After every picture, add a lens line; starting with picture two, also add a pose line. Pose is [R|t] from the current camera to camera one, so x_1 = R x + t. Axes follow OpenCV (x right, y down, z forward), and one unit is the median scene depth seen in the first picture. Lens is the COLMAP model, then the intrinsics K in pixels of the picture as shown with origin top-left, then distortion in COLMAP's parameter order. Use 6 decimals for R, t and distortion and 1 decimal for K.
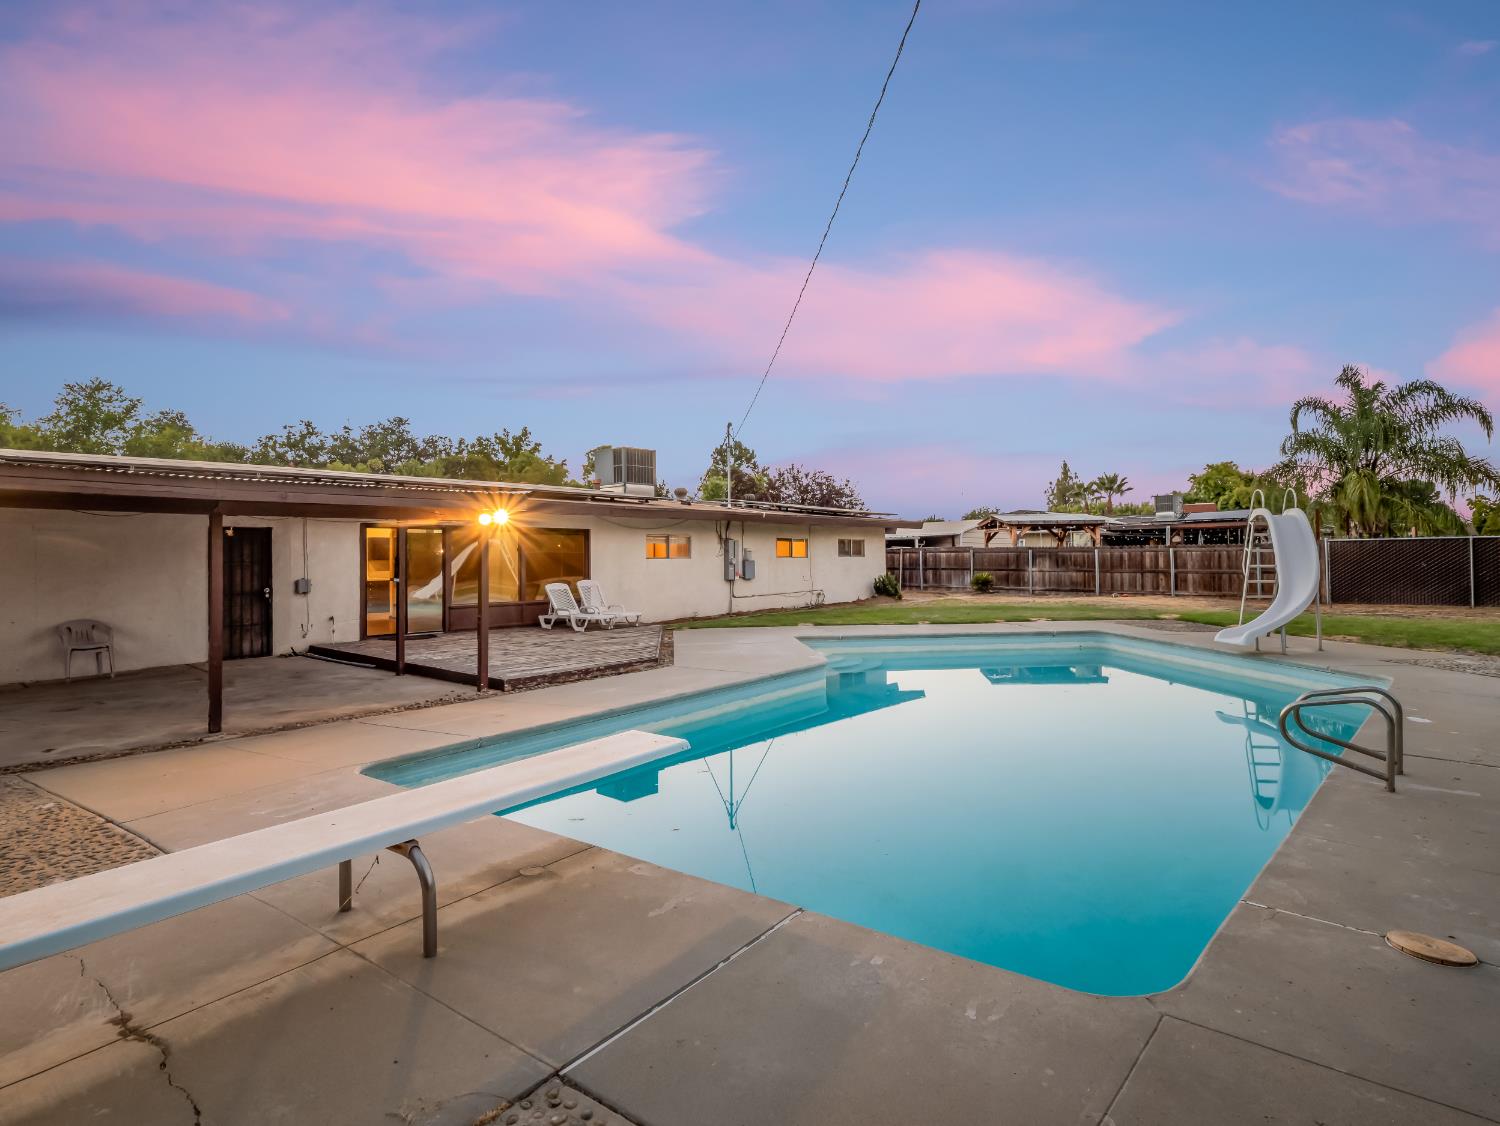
lens RADIAL K [[809.0, 0, 748.8], [0, 809.0, 557.8], [0, 0, 1]] dist [-0.004403, -0.001796]
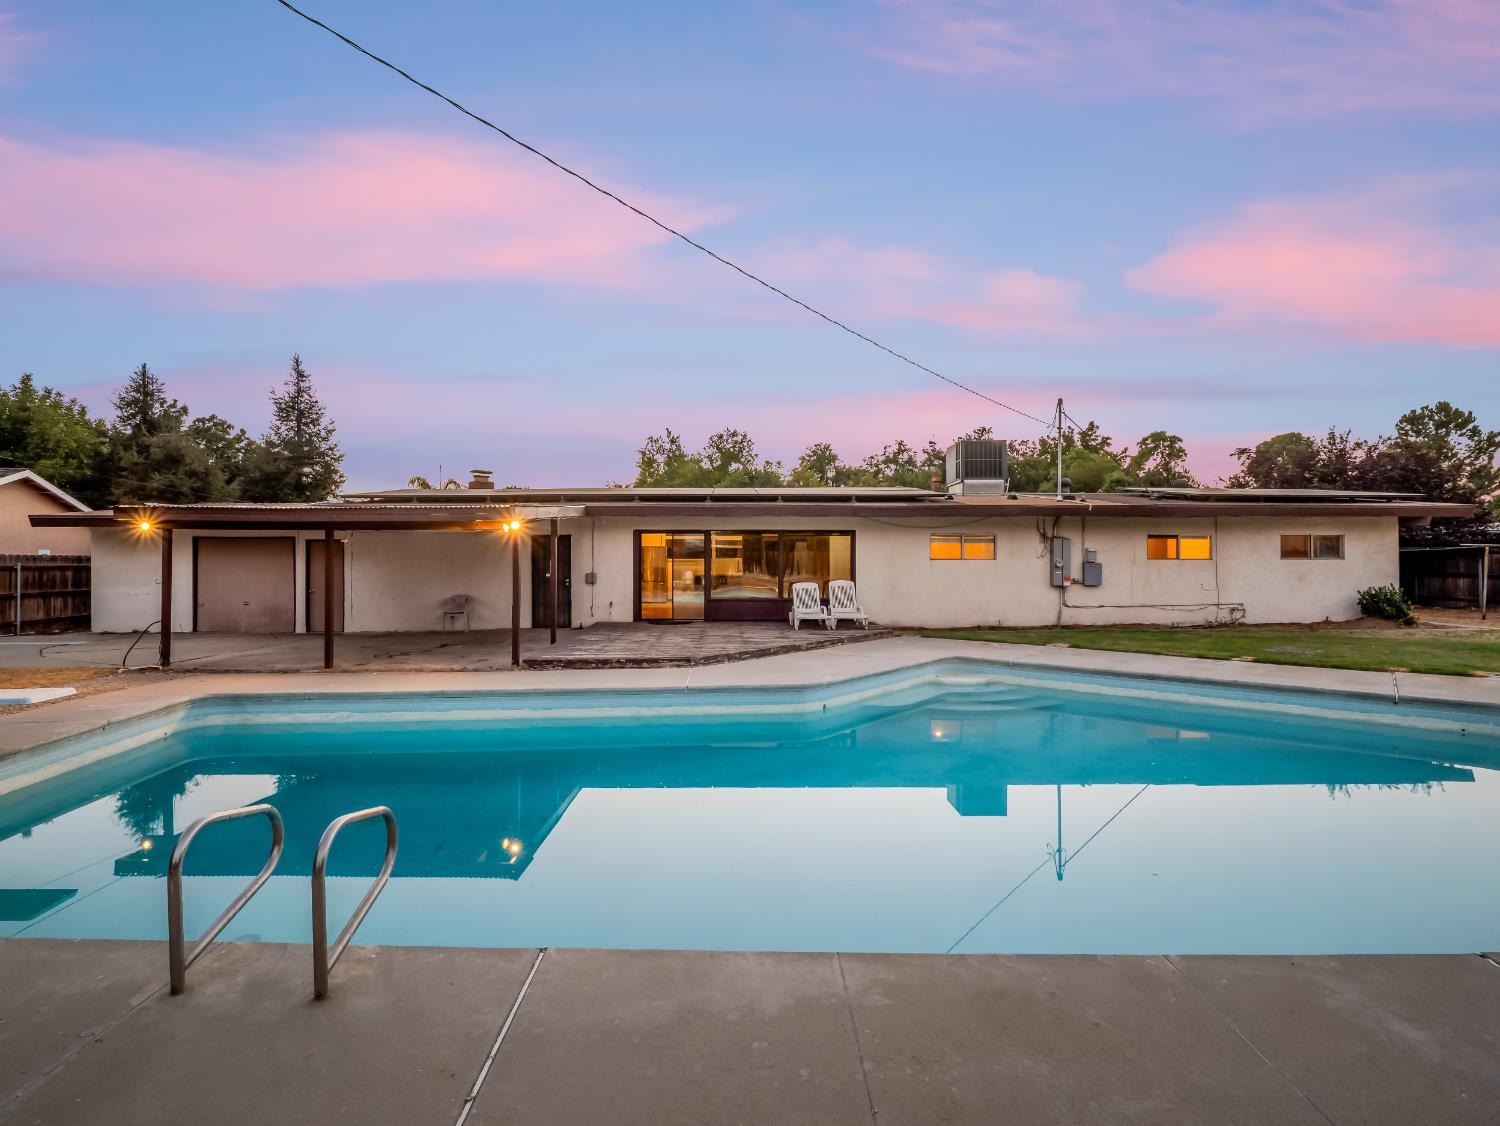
lens RADIAL K [[757.2, 0, 749.8], [0, 757.2, 561.1], [0, 0, 1]] dist [-0.004398, -0.001036]
pose [[0.658160, 0.011920, -0.752784, 0.353603], [-0.005382, 0.999924, 0.011128, -0.005390], [0.752859, -0.003272, 0.658174, 0.228506]]
